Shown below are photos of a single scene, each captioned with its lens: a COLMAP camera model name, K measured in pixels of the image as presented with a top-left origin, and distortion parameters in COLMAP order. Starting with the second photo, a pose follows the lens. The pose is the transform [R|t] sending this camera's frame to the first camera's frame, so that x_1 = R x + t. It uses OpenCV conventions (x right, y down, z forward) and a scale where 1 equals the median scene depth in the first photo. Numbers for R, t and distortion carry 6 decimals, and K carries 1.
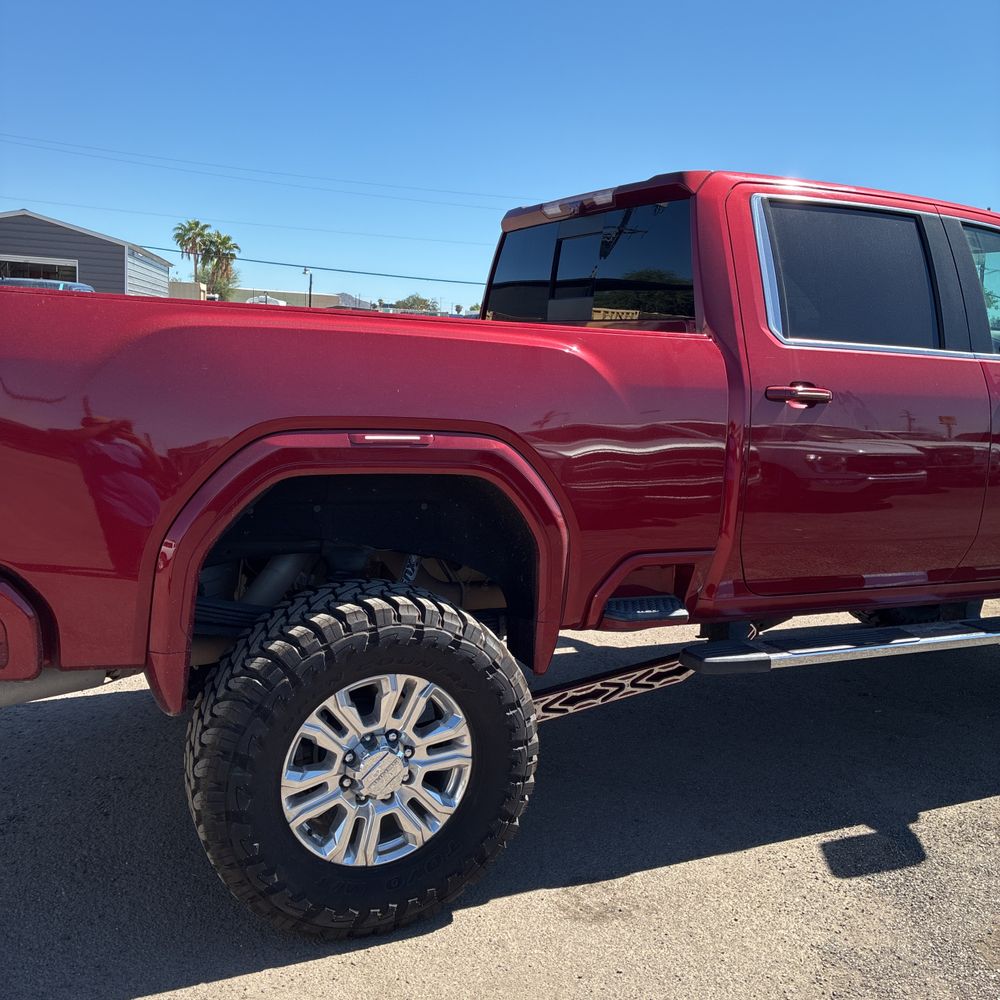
lens RADIAL K [[1010.6, 0, 496.9], [0, 1010.6, 491.1], [0, 0, 1]] dist [0.023617, 0.000000]
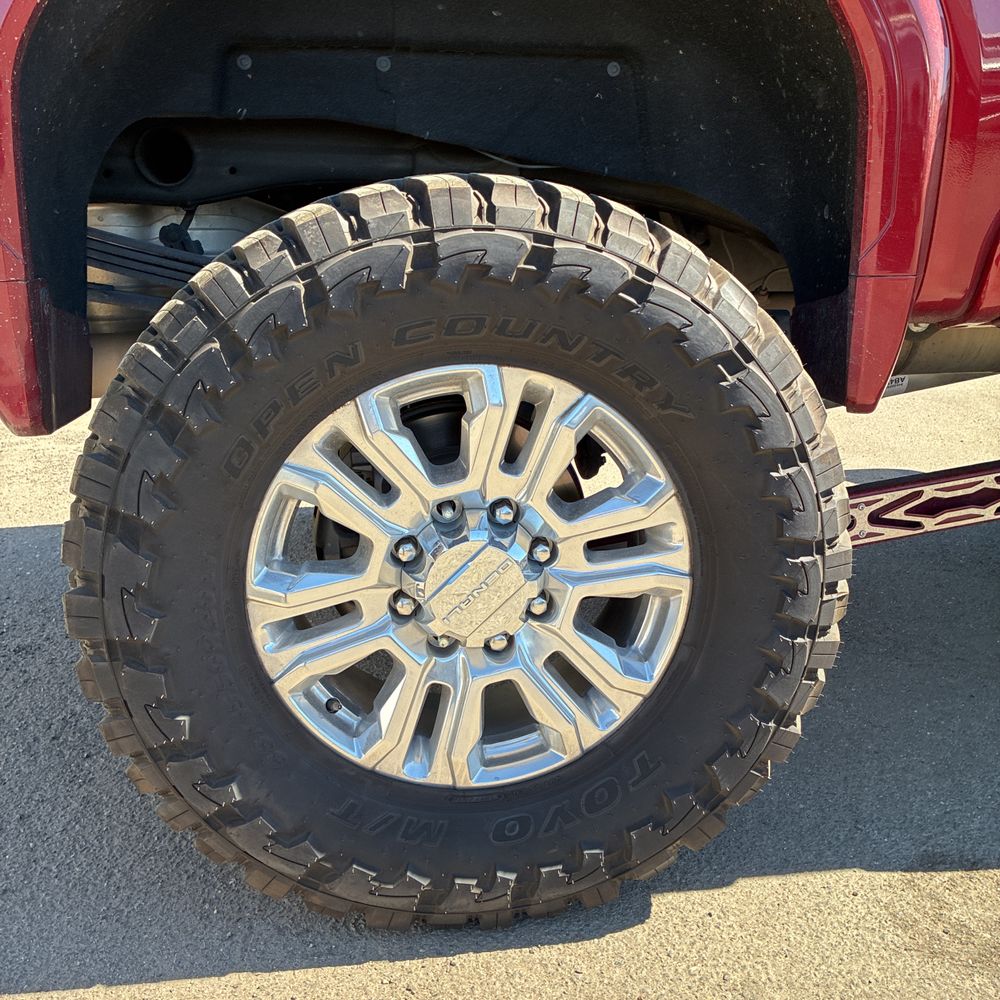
lens RADIAL K [[1010.6, 0, 503.5], [0, 1010.6, 495.4], [0, 0, 1]] dist [0.023617, 0.000000]
pose [[0.950140, 0.021520, -0.311079, 0.035356], [0.009918, 0.995025, 0.099129, 0.186928], [0.311665, -0.097272, 0.945200, 0.568855]]
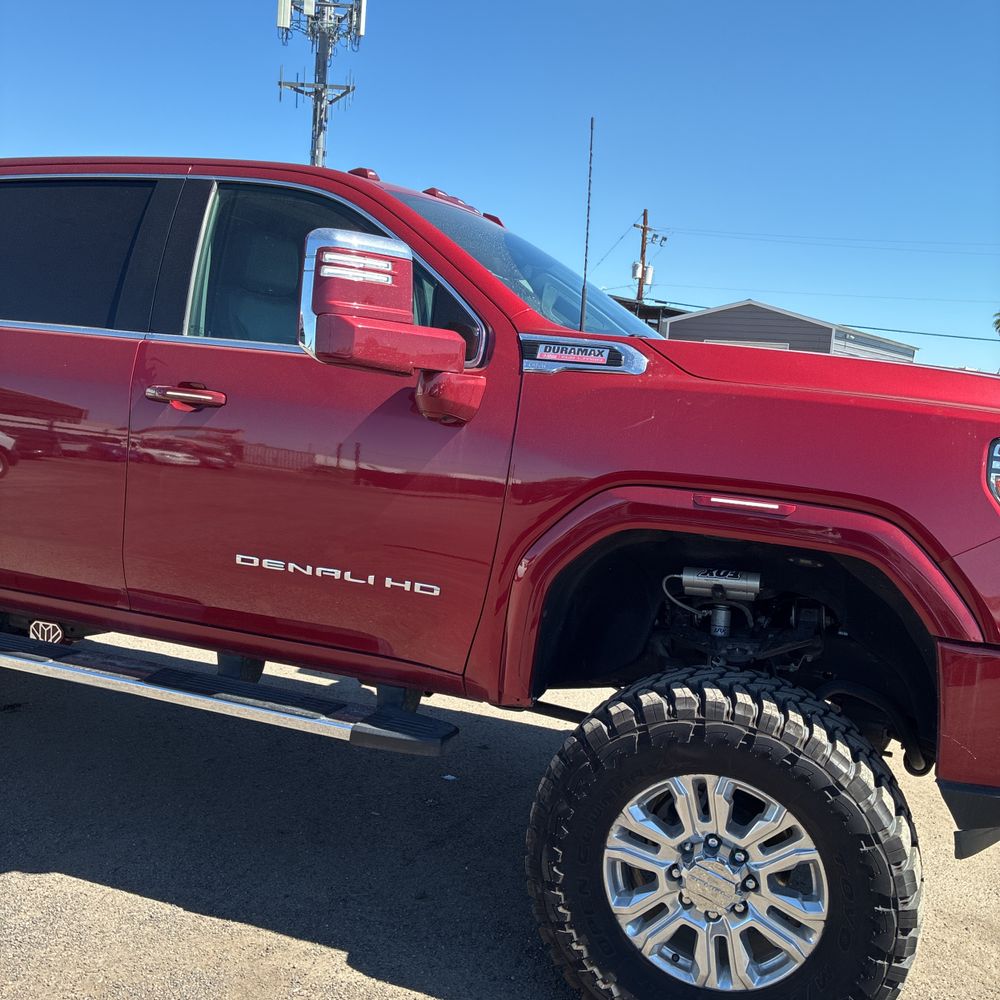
lens RADIAL K [[1010.6, 0, 505.3], [0, 1010.6, 501.3], [0, 0, 1]] dist [0.023617, 0.000000]
pose [[0.697117, 0.089529, -0.711346, 1.672990], [-0.146329, 0.989055, -0.018921, -0.035574], [0.701866, 0.117280, 0.702588, 0.834619]]
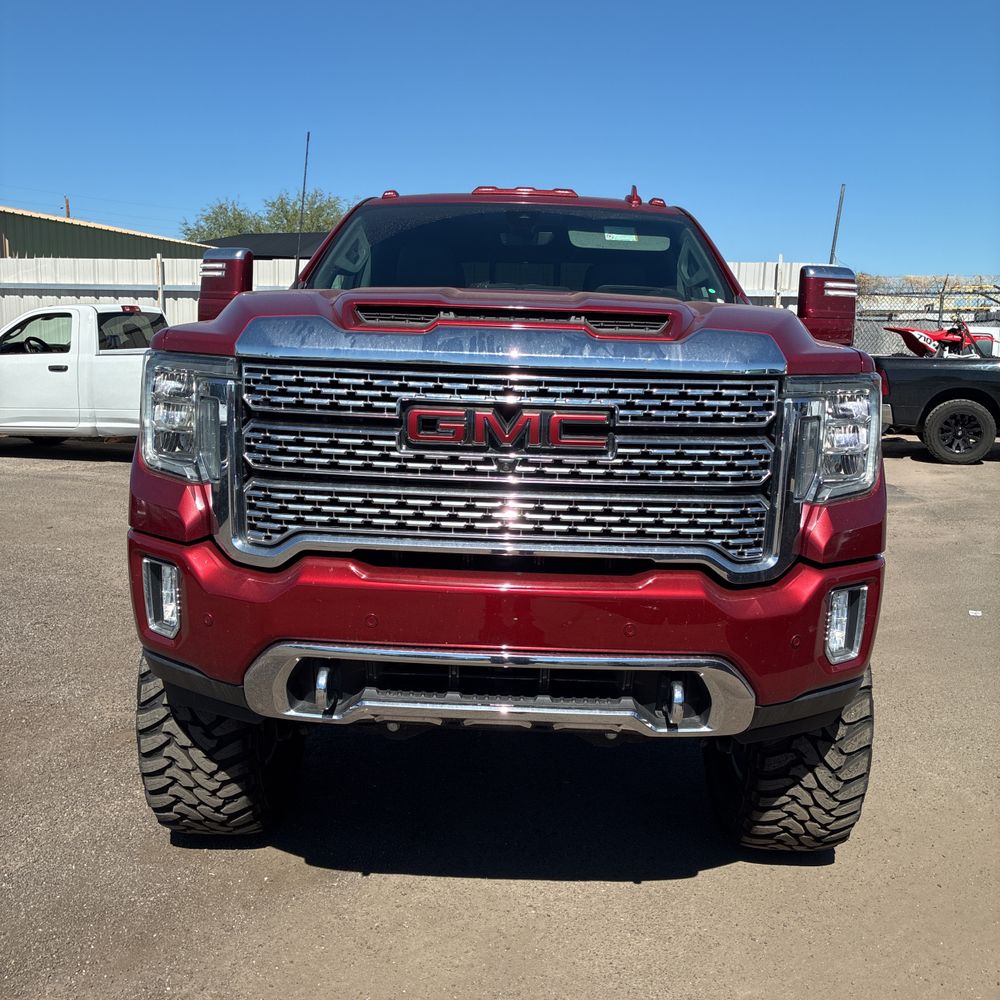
lens RADIAL K [[1010.6, 0, 520.7], [0, 1010.6, 499.2], [0, 0, 1]] dist [0.023617, 0.000000]
pose [[-0.442070, 0.084946, -0.892949, 2.104719], [-0.181392, 0.966472, 0.181741, -0.255335], [0.878448, 0.242316, -0.411840, 2.408403]]
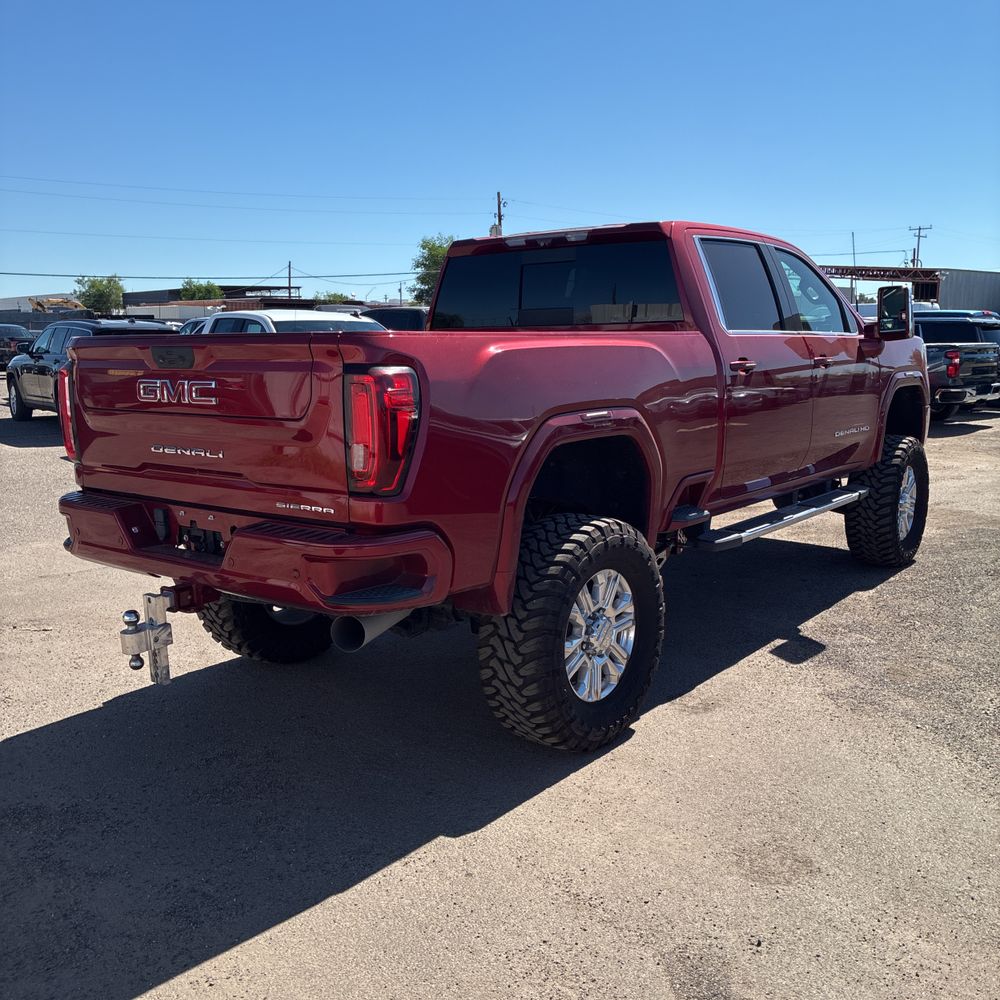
lens RADIAL K [[1010.6, 0, 493.5], [0, 1010.6, 491.7], [0, 0, 1]] dist [0.023617, 0.000000]
pose [[0.900281, -0.129278, 0.415670, -0.837709], [0.121241, 0.991566, 0.045798, -0.023595], [-0.418085, 0.009165, 0.908362, -0.296356]]
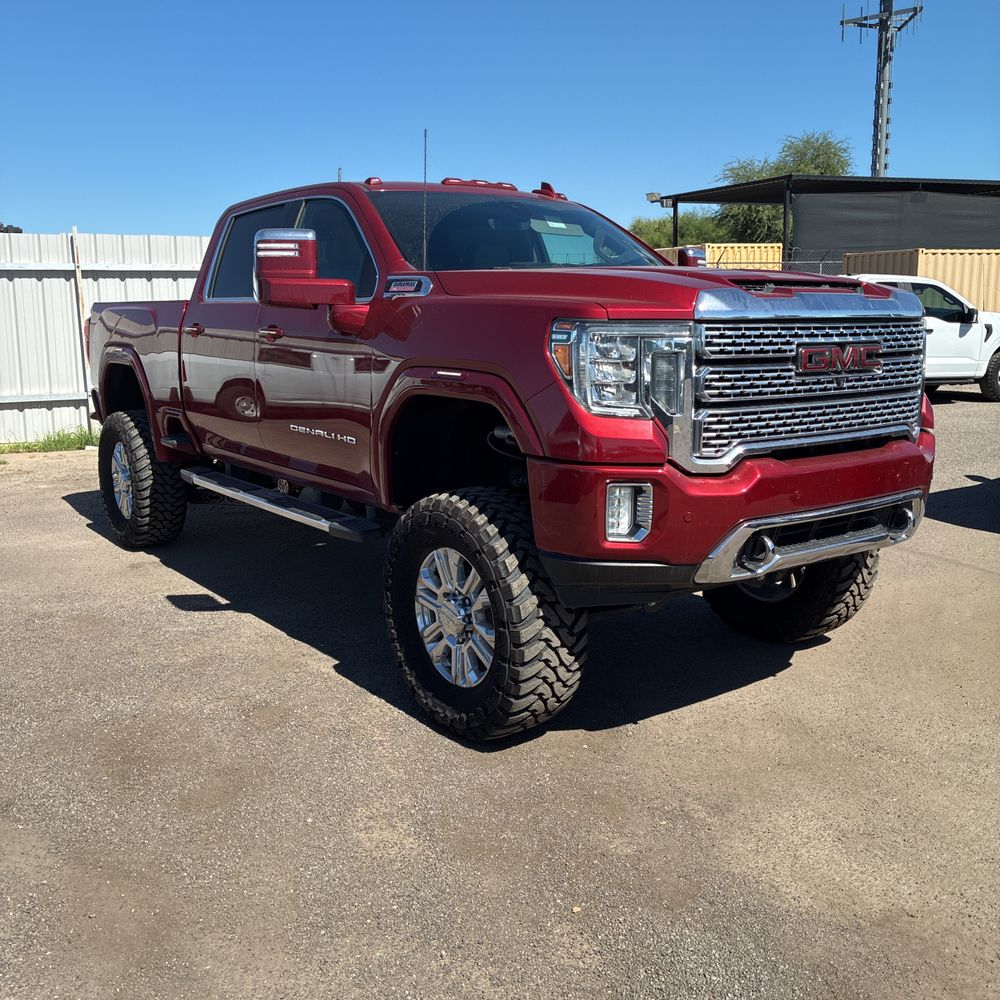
lens RADIAL K [[1010.6, 0, 507.3], [0, 1010.6, 494.1], [0, 0, 1]] dist [0.023617, 0.000000]
pose [[0.191087, 0.123299, -0.973798, 2.545180], [-0.127194, 0.986825, 0.099990, -0.064847], [0.973297, 0.104754, 0.204252, 1.394988]]
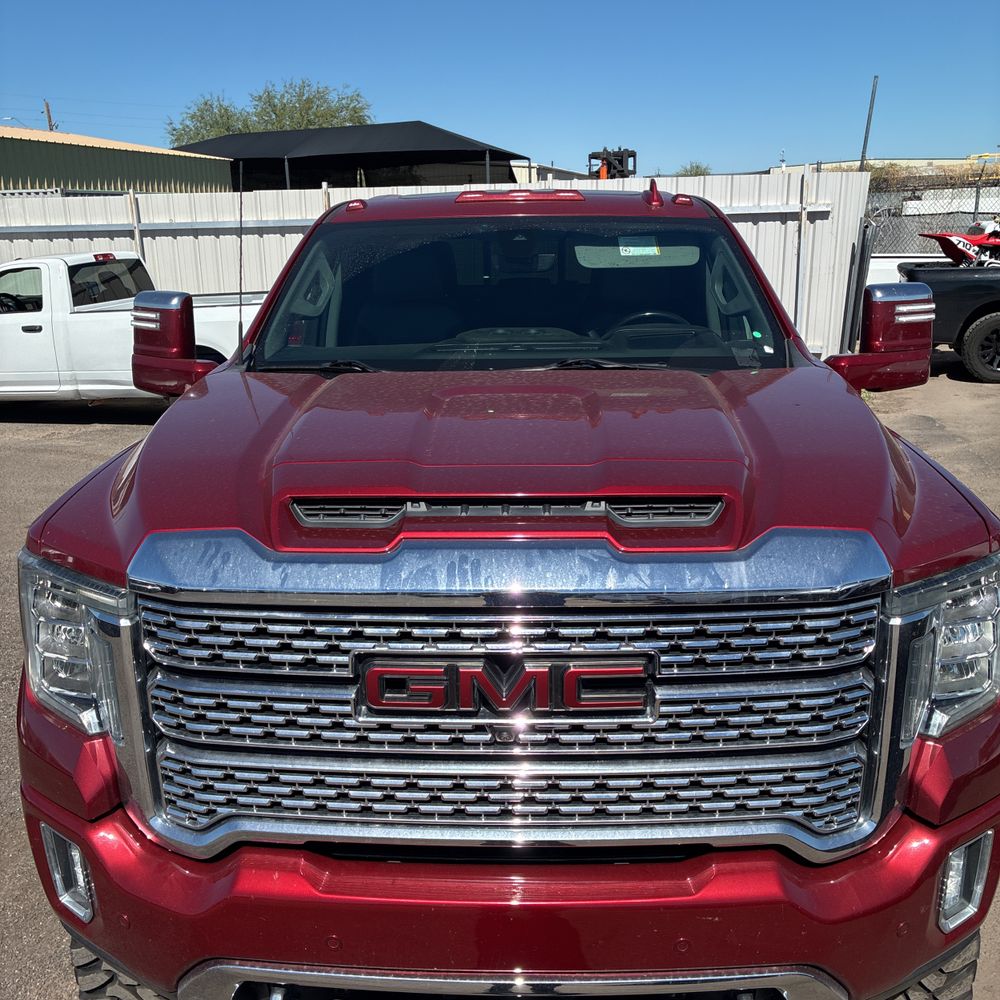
lens RADIAL K [[1010.6, 0, 505.8], [0, 1010.6, 511.6], [0, 0, 1]] dist [0.023617, 0.000000]
pose [[-0.459876, 0.208420, -0.863177, 1.859021], [-0.136137, 0.944025, 0.300472, -0.435399], [0.877486, 0.255690, -0.405760, 2.260338]]
